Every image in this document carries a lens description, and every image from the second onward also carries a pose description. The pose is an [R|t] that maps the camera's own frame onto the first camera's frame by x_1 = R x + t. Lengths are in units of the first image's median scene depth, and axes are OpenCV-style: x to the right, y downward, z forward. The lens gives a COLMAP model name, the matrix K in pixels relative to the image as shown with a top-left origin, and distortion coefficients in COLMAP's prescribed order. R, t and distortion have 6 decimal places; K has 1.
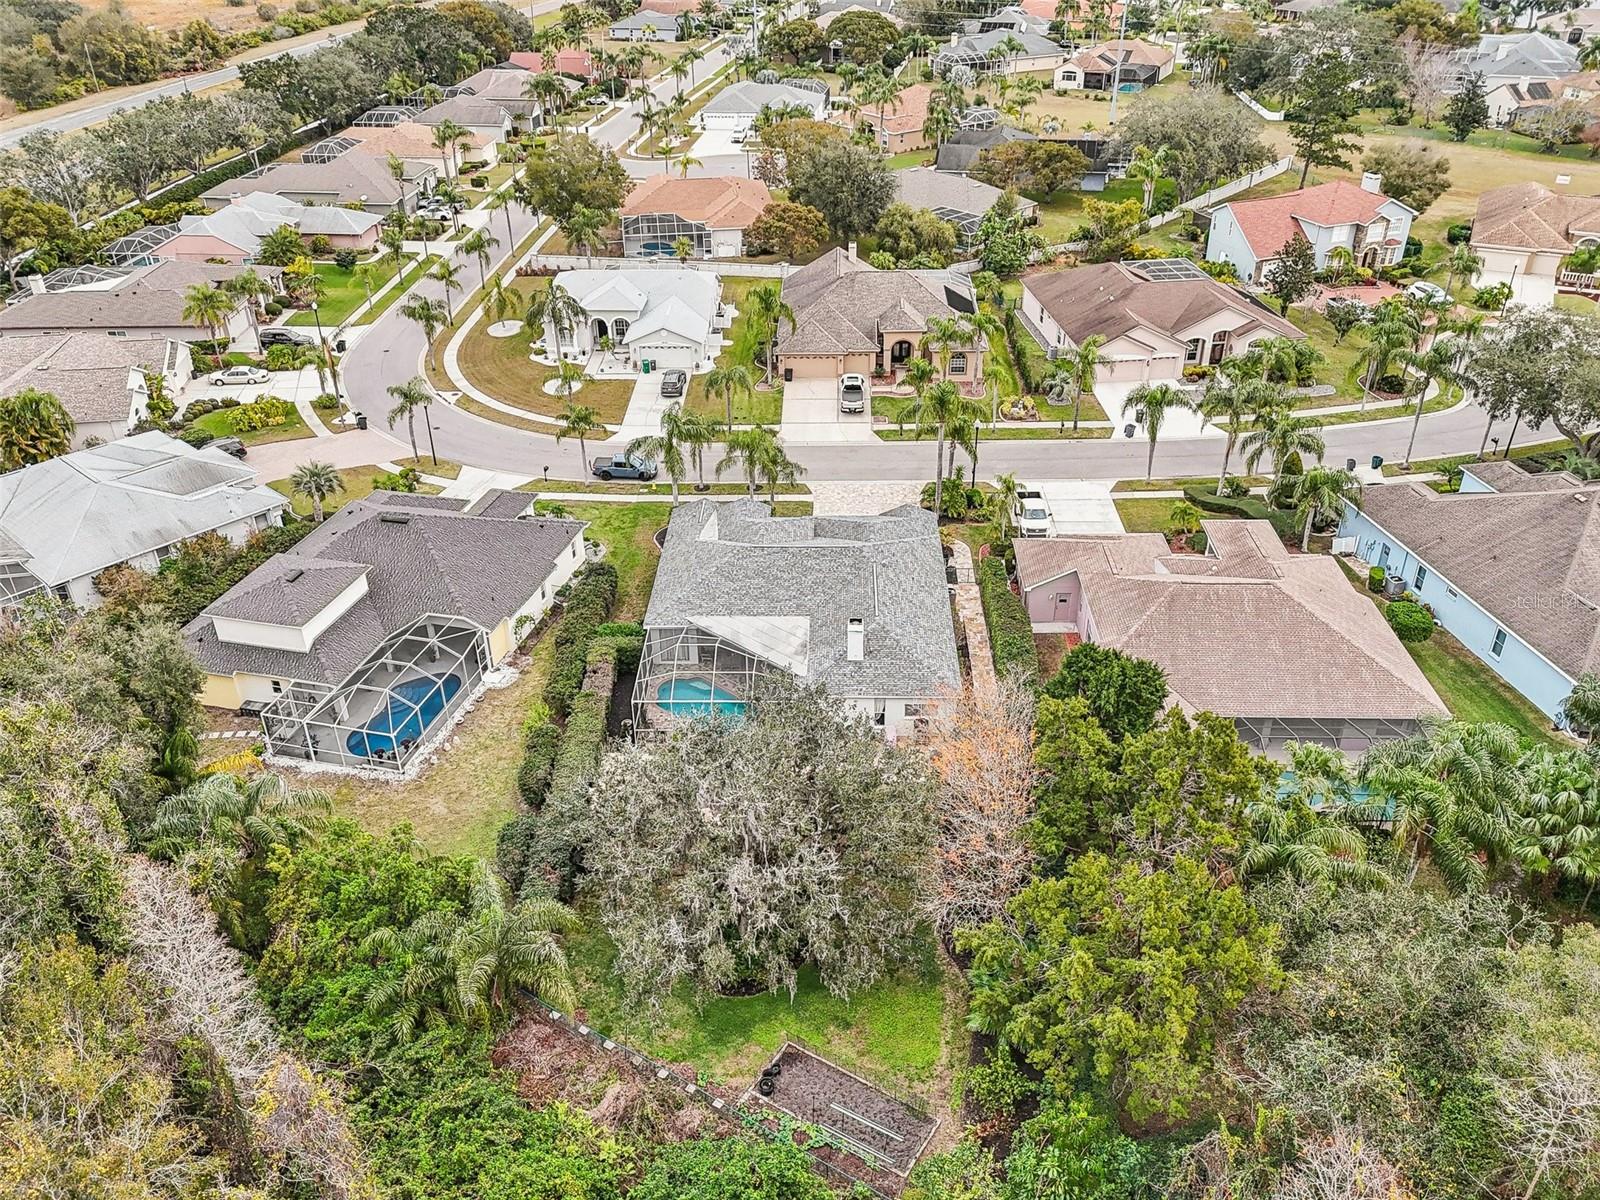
lens RADIAL K [[1227.3, 0, 800.0], [0, 1227.3, 600.0], [0, 0, 1]] dist [0.093061, -0.088369]
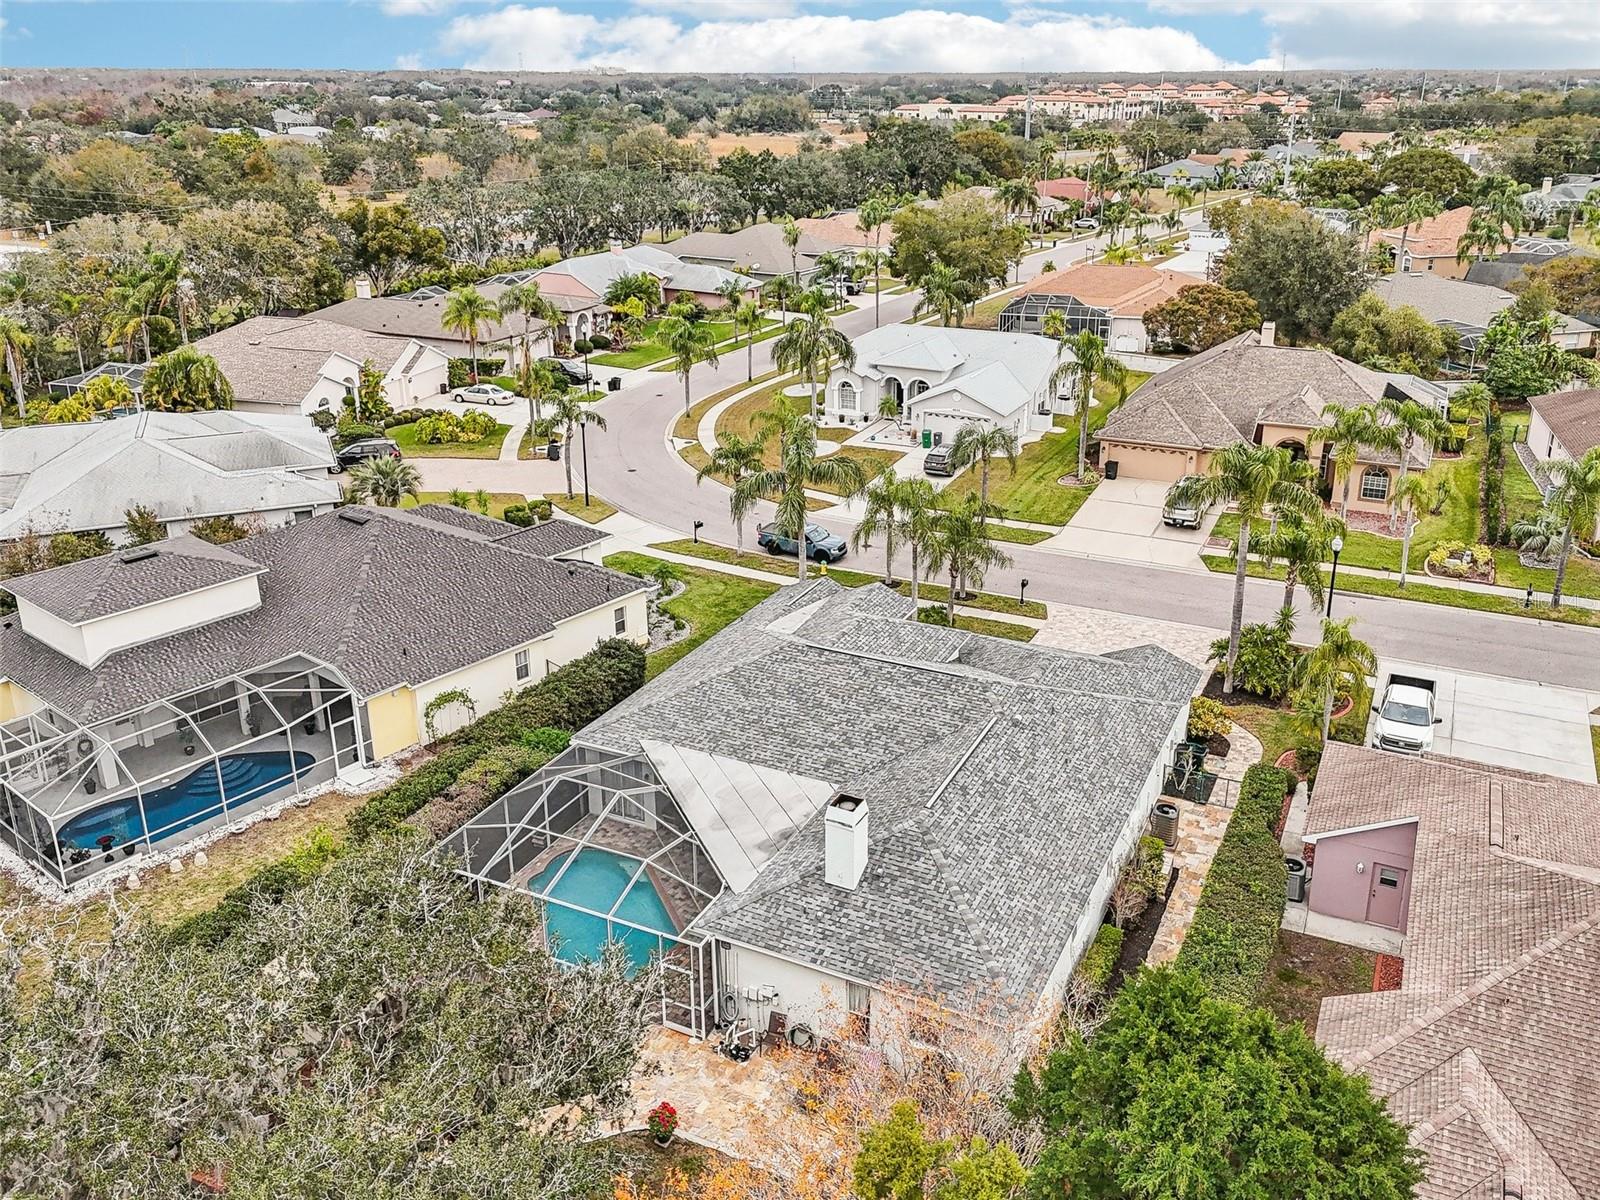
lens RADIAL K [[1253.3, 0, 865.9], [0, 1253.3, 598.6], [0, 0, 1]] dist [0.084075, -0.091576]
pose [[0.920028, 0.166731, -0.354611, 0.133964], [-0.219195, 0.969111, -0.113038, -0.004125], [0.324810, 0.181727, 0.928156, 0.336269]]
